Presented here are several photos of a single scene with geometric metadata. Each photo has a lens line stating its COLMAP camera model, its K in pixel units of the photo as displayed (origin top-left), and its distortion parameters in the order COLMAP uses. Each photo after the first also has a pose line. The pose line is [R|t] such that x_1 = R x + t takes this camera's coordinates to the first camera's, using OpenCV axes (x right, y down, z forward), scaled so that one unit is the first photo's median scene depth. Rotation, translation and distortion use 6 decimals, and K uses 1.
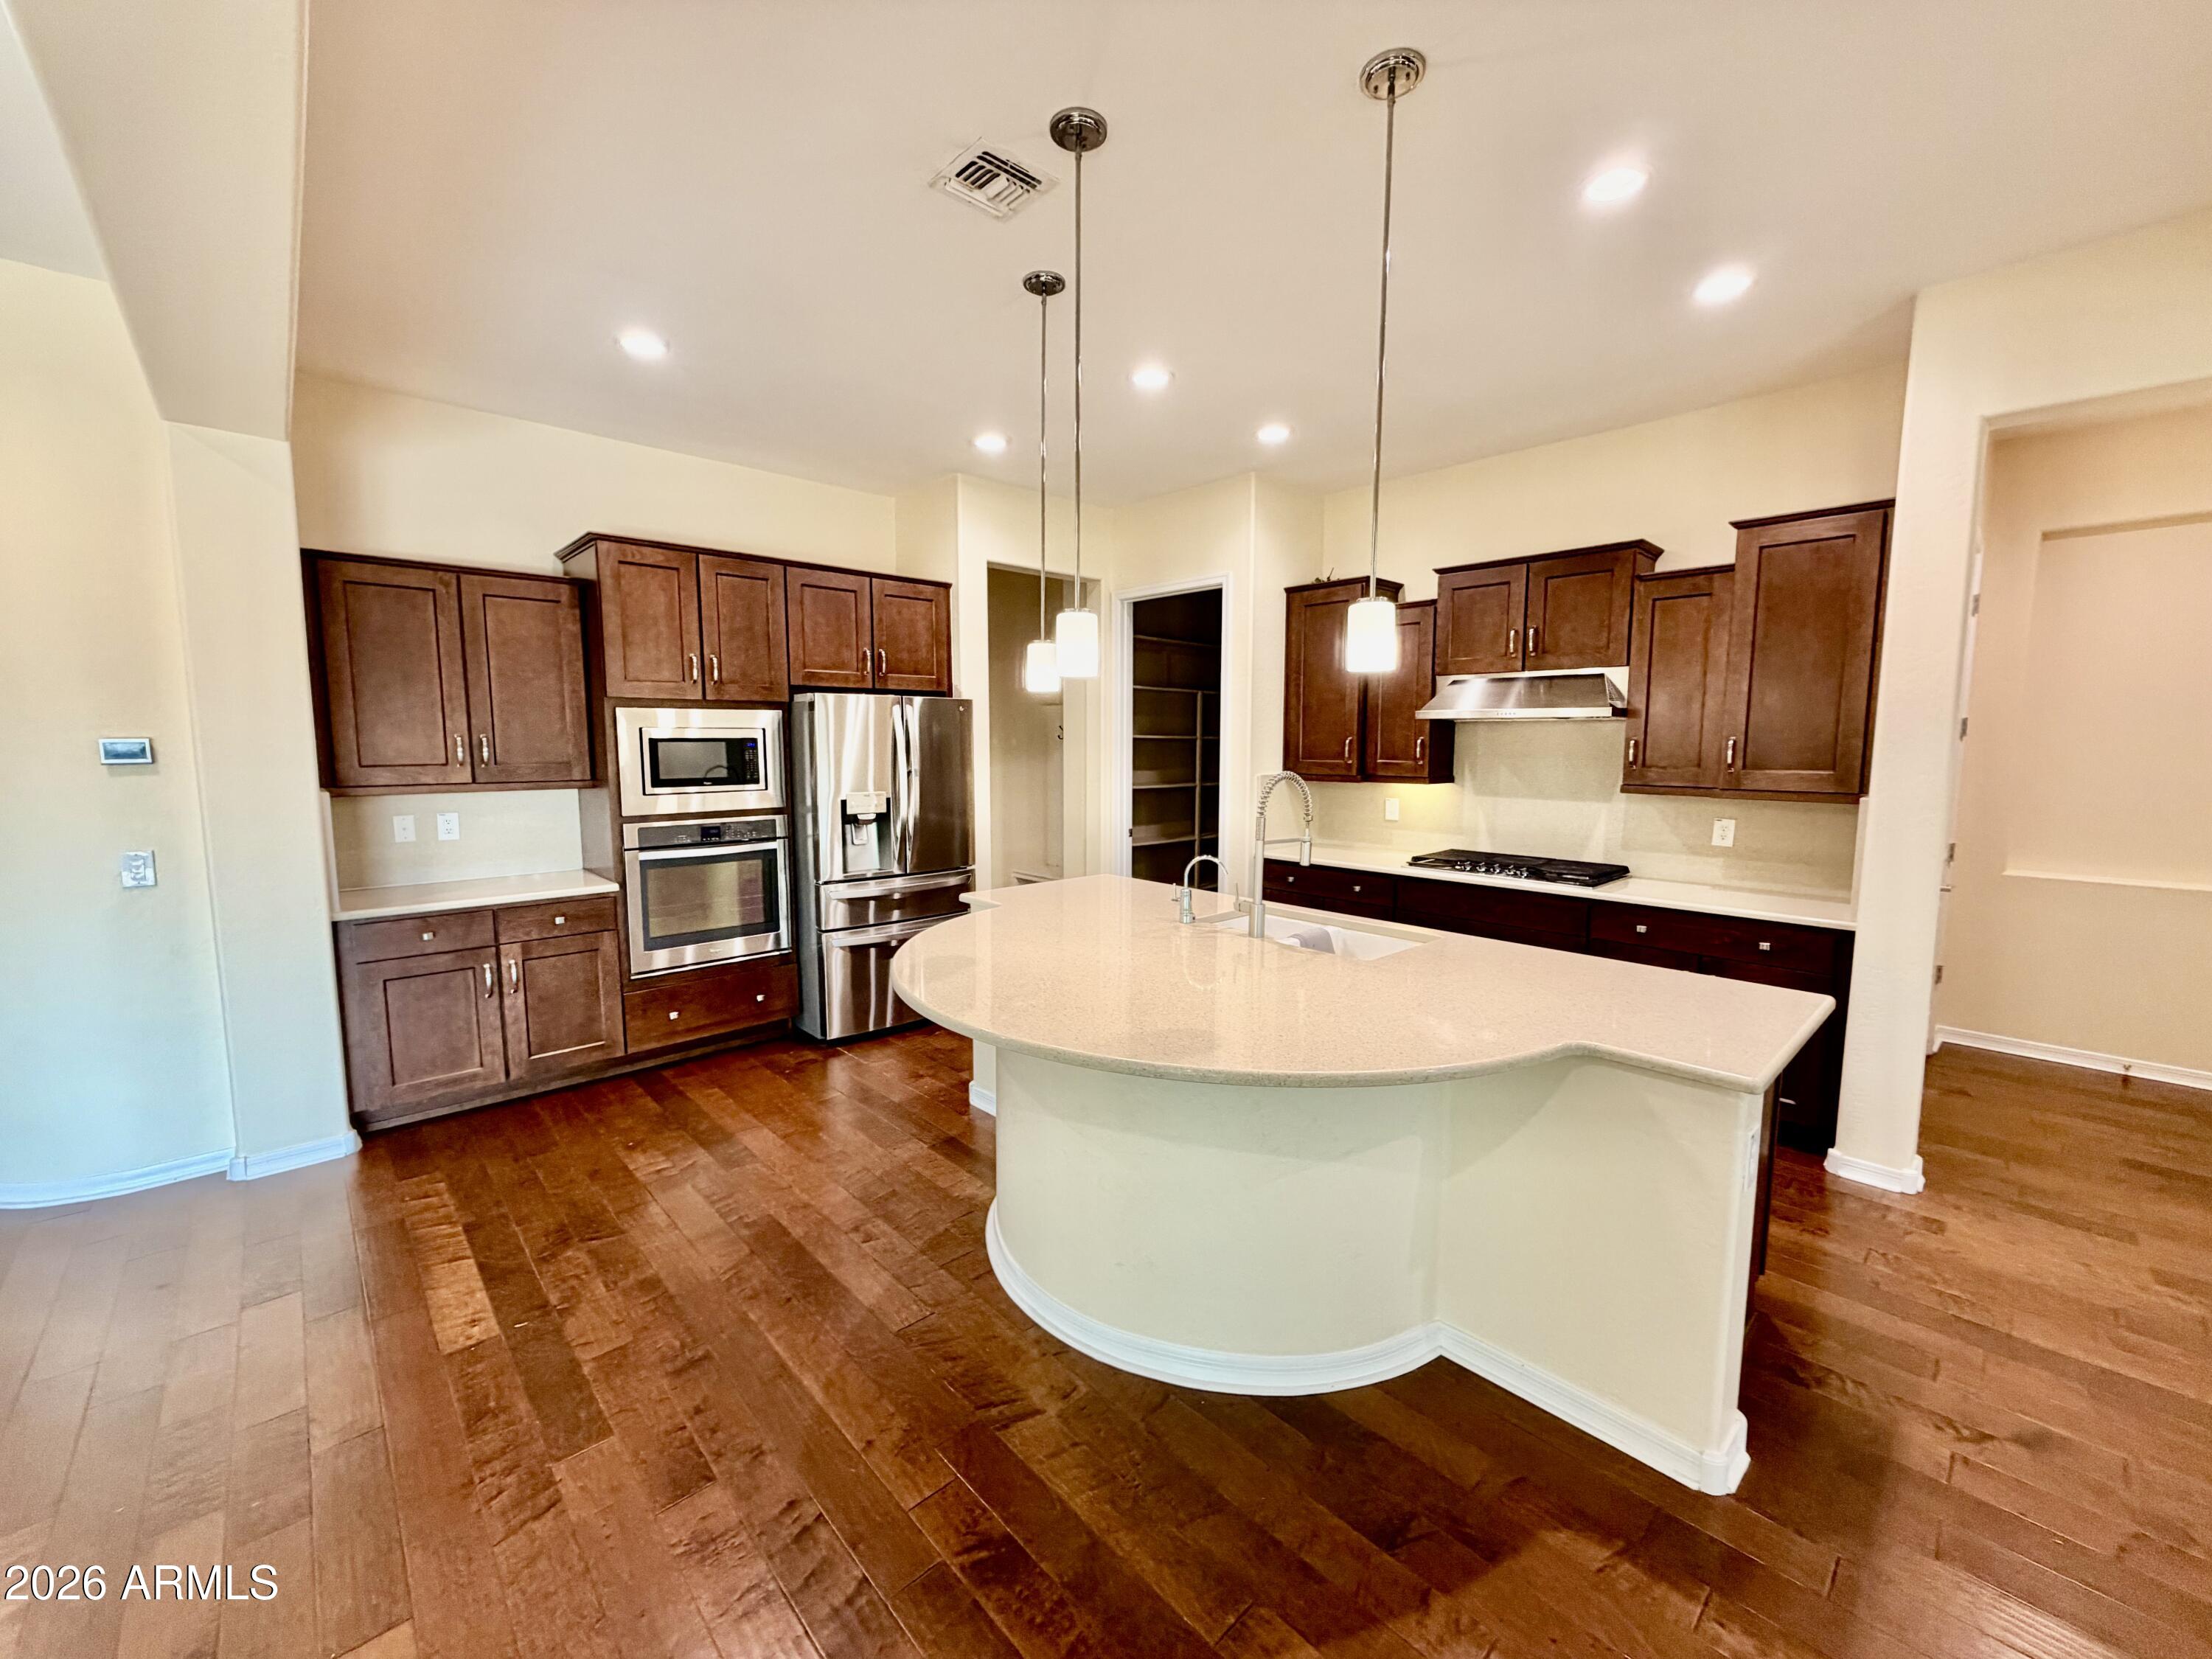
lens RADIAL K [[878.7, 0, 1099.9], [0, 878.7, 832.2], [0, 0, 1]] dist [-0.003396, -0.000335]
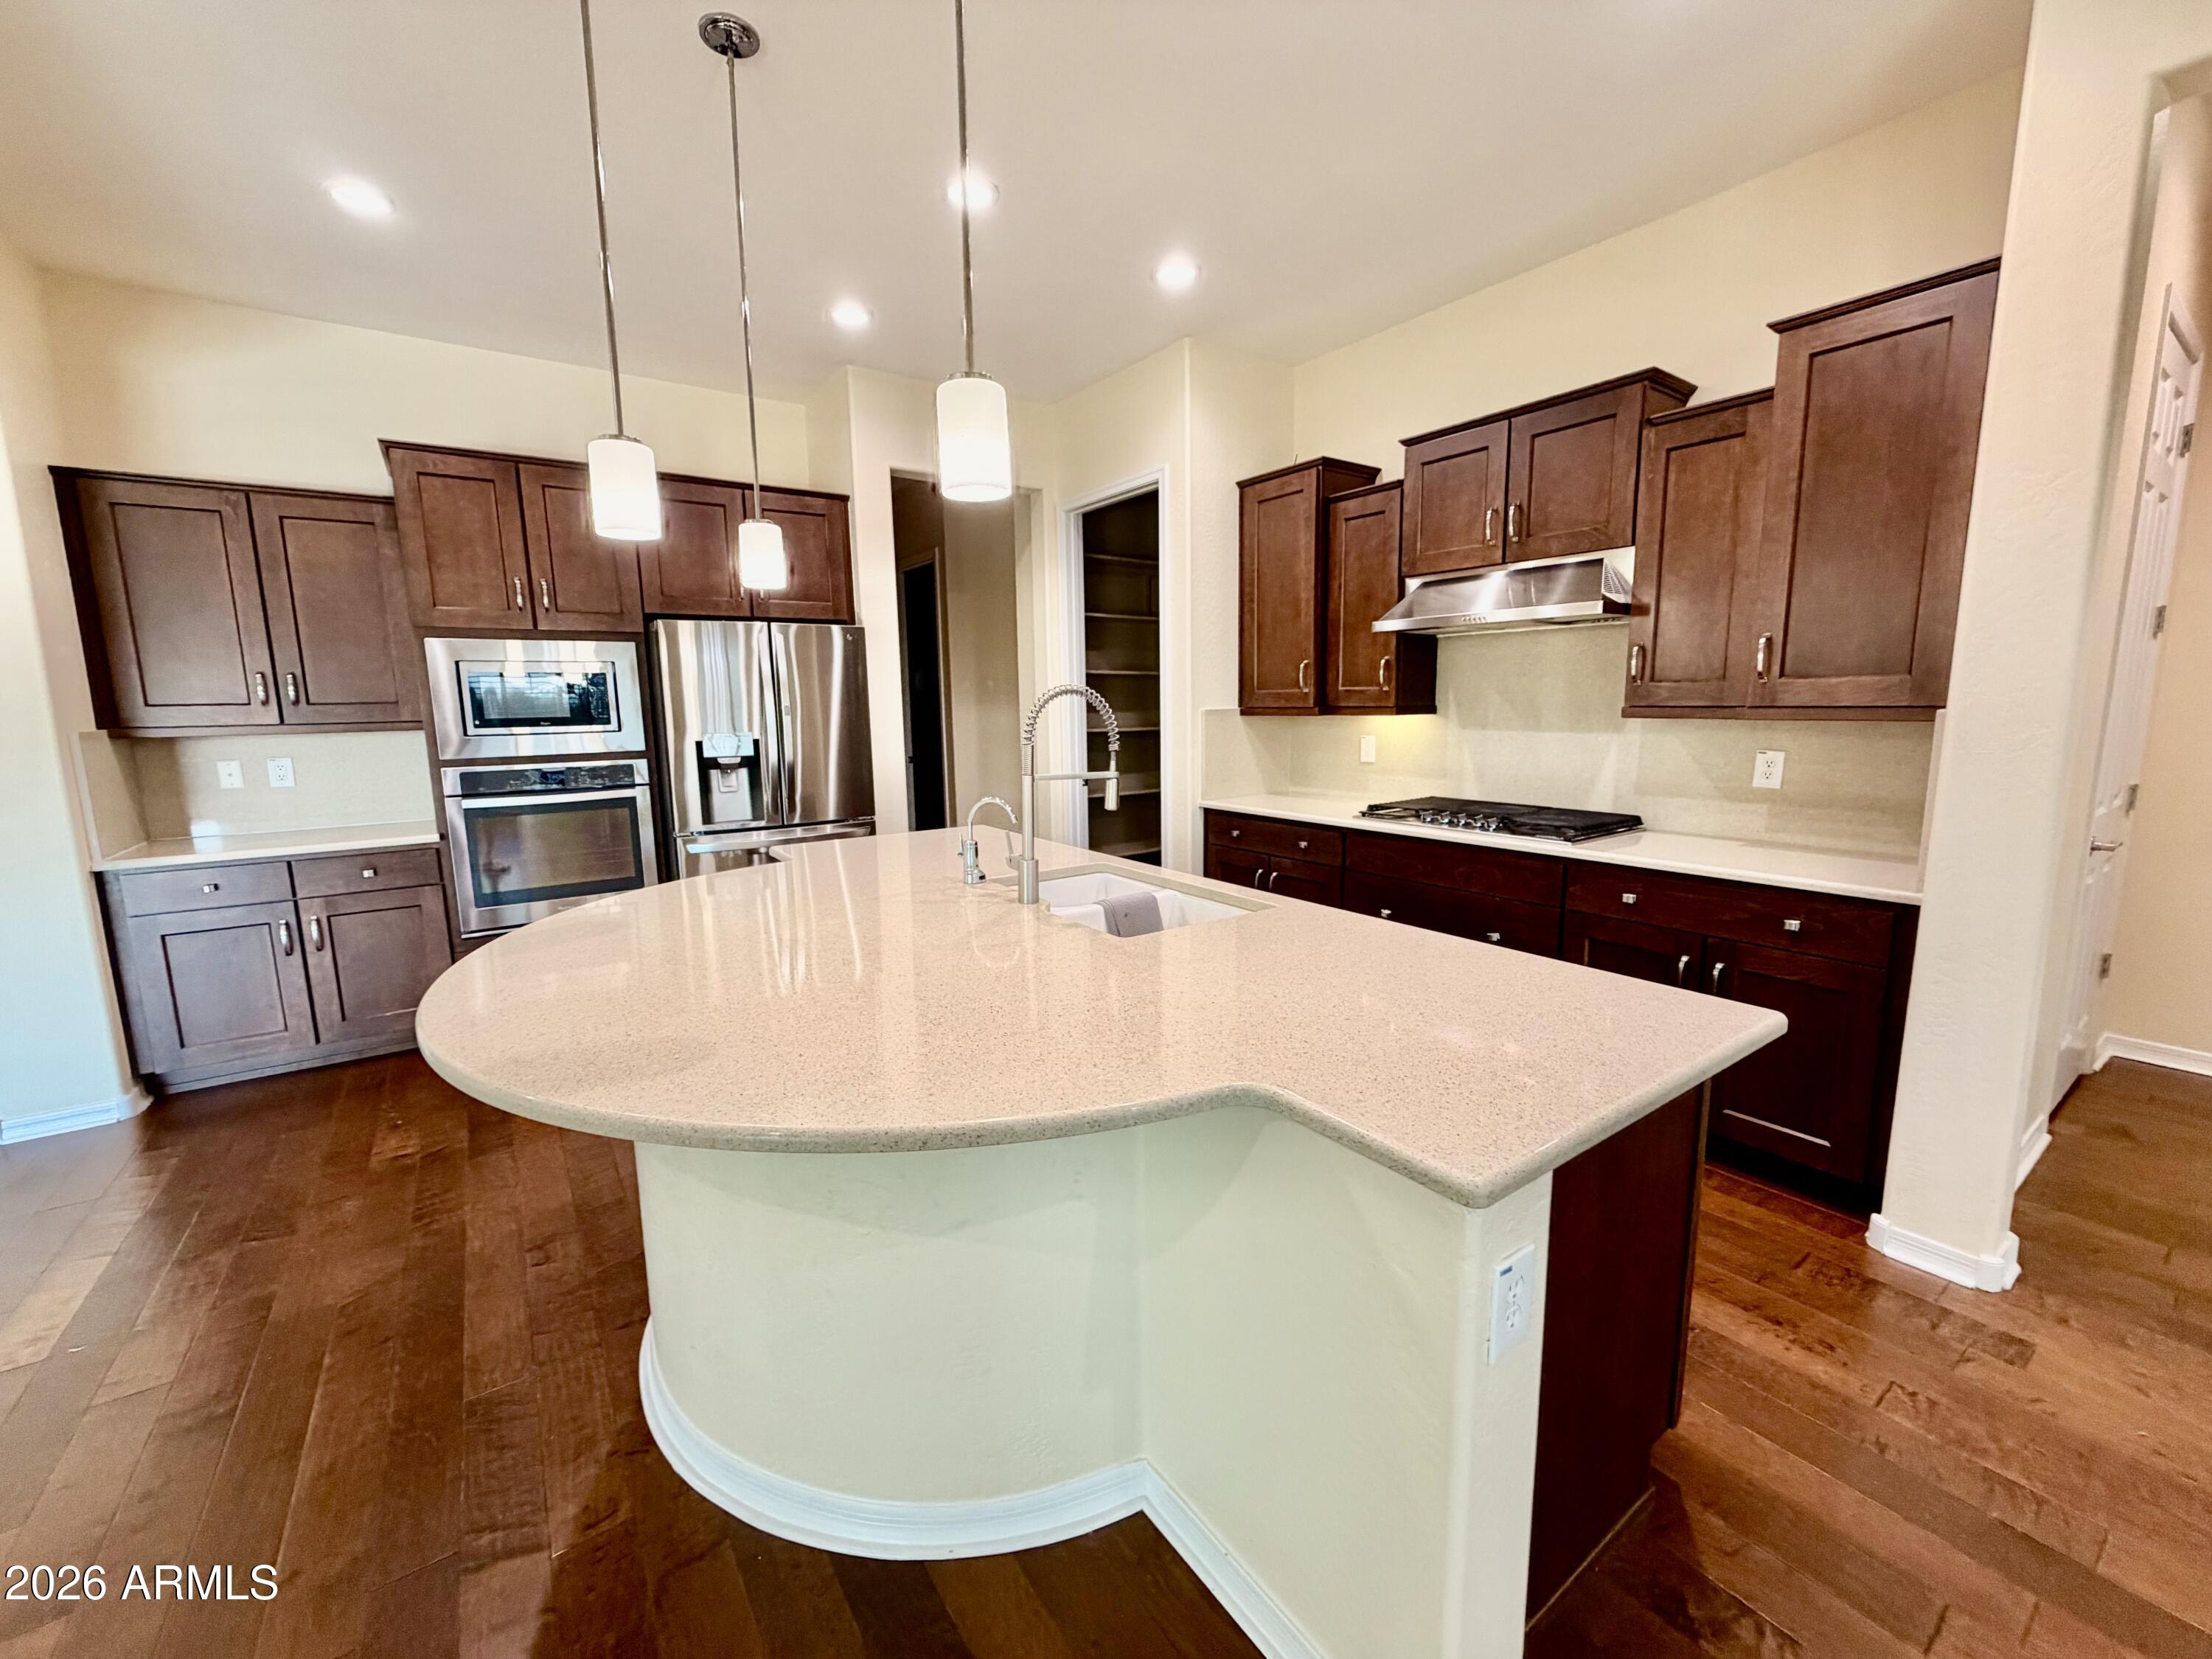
lens RADIAL K [[878.7, 0, 1105.8], [0, 878.7, 831.9], [0, 0, 1]] dist [-0.003396, -0.000335]
pose [[0.990727, 0.002941, -0.135835, 0.268658], [0.003154, 0.998999, 0.044631, 0.018728], [0.135830, -0.044646, 0.989726, 0.199564]]
